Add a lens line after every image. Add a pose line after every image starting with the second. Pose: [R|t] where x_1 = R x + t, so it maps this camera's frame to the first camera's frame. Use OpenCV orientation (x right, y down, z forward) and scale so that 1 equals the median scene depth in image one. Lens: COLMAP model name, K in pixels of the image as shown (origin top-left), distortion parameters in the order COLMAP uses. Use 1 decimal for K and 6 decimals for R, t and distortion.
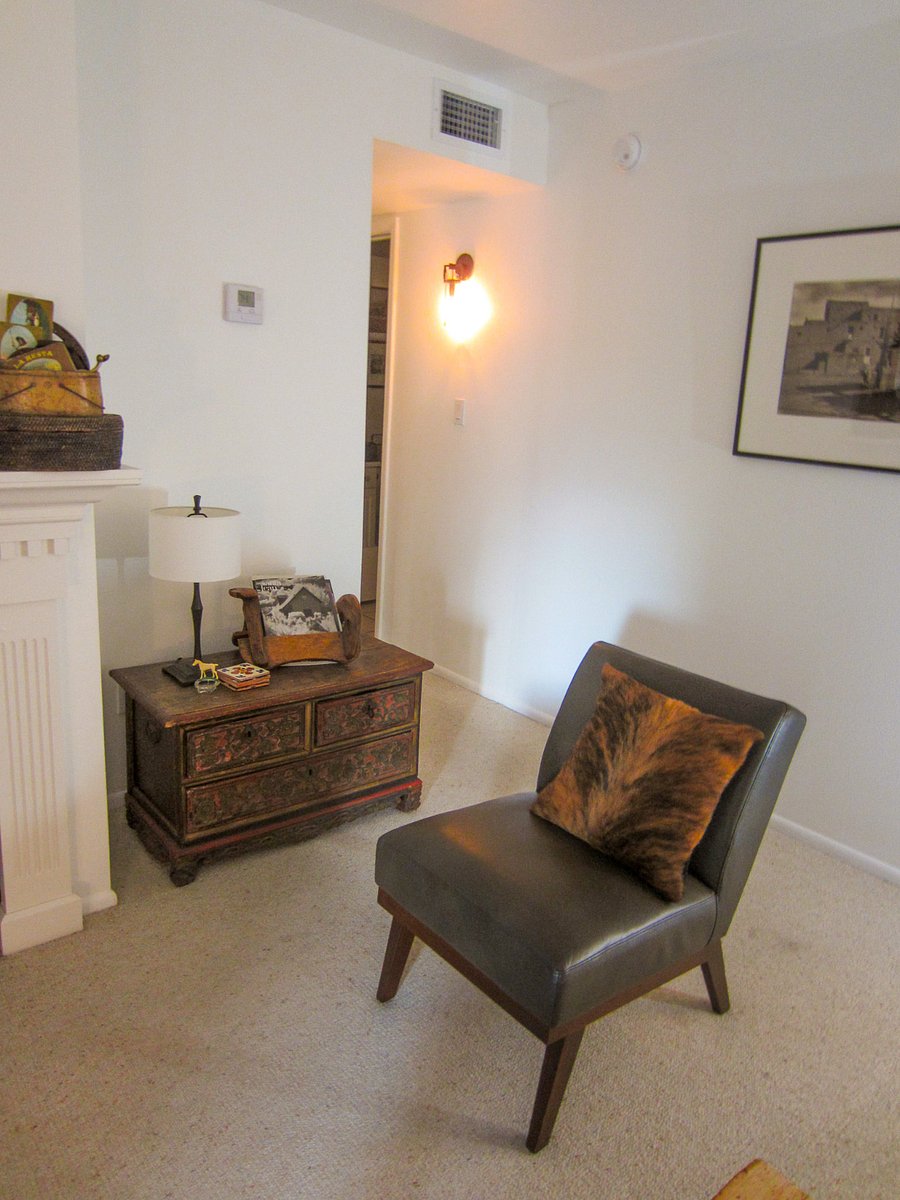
lens RADIAL K [[861.6, 0, 452.3], [0, 861.6, 594.0], [0, 0, 1]] dist [-0.020556, 0.008656]
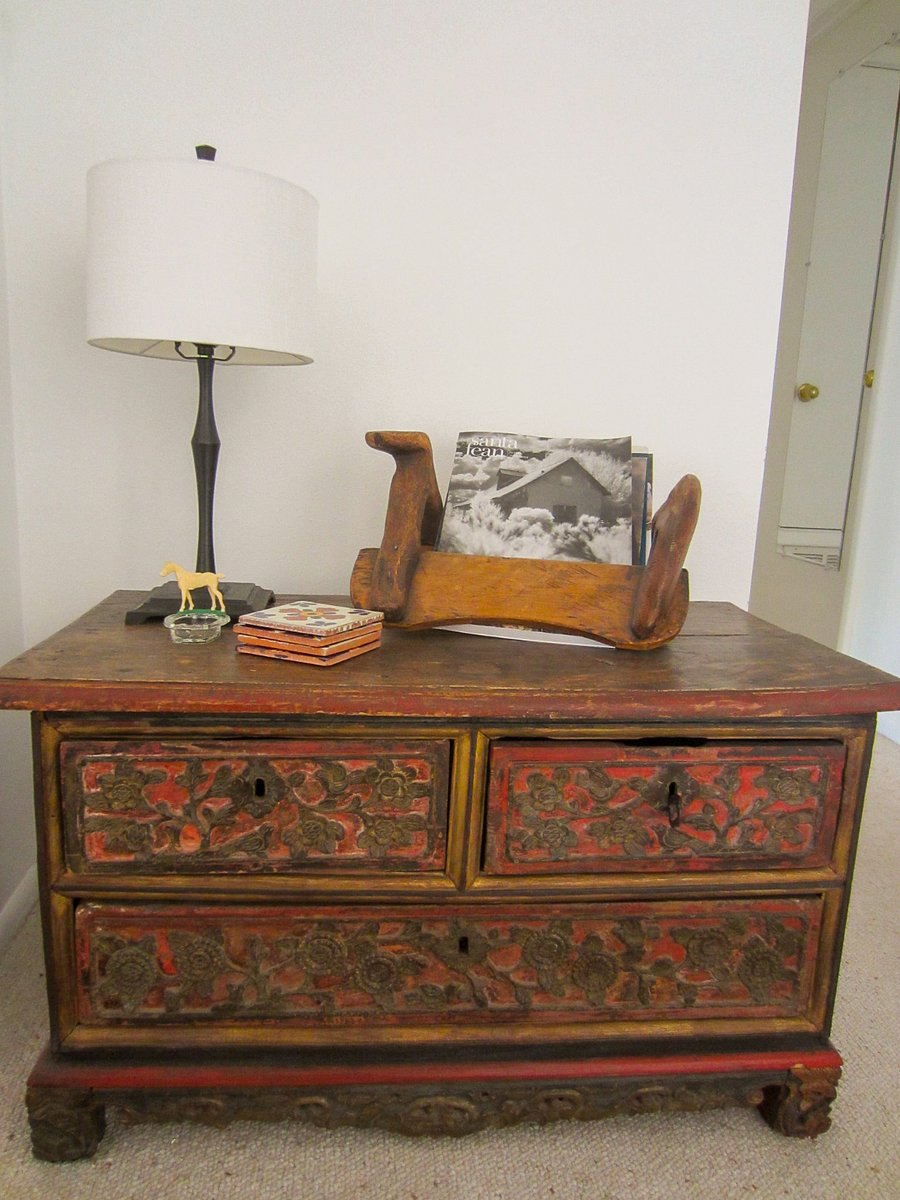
lens RADIAL K [[861.6, 0, 425.1], [0, 861.6, 597.1], [0, 0, 1]] dist [-0.020556, 0.008656]
pose [[0.829021, 0.090592, -0.551831, -0.004238], [-0.132854, 0.990445, -0.036990, 0.084671], [0.543207, 0.103979, 0.833135, 0.680981]]
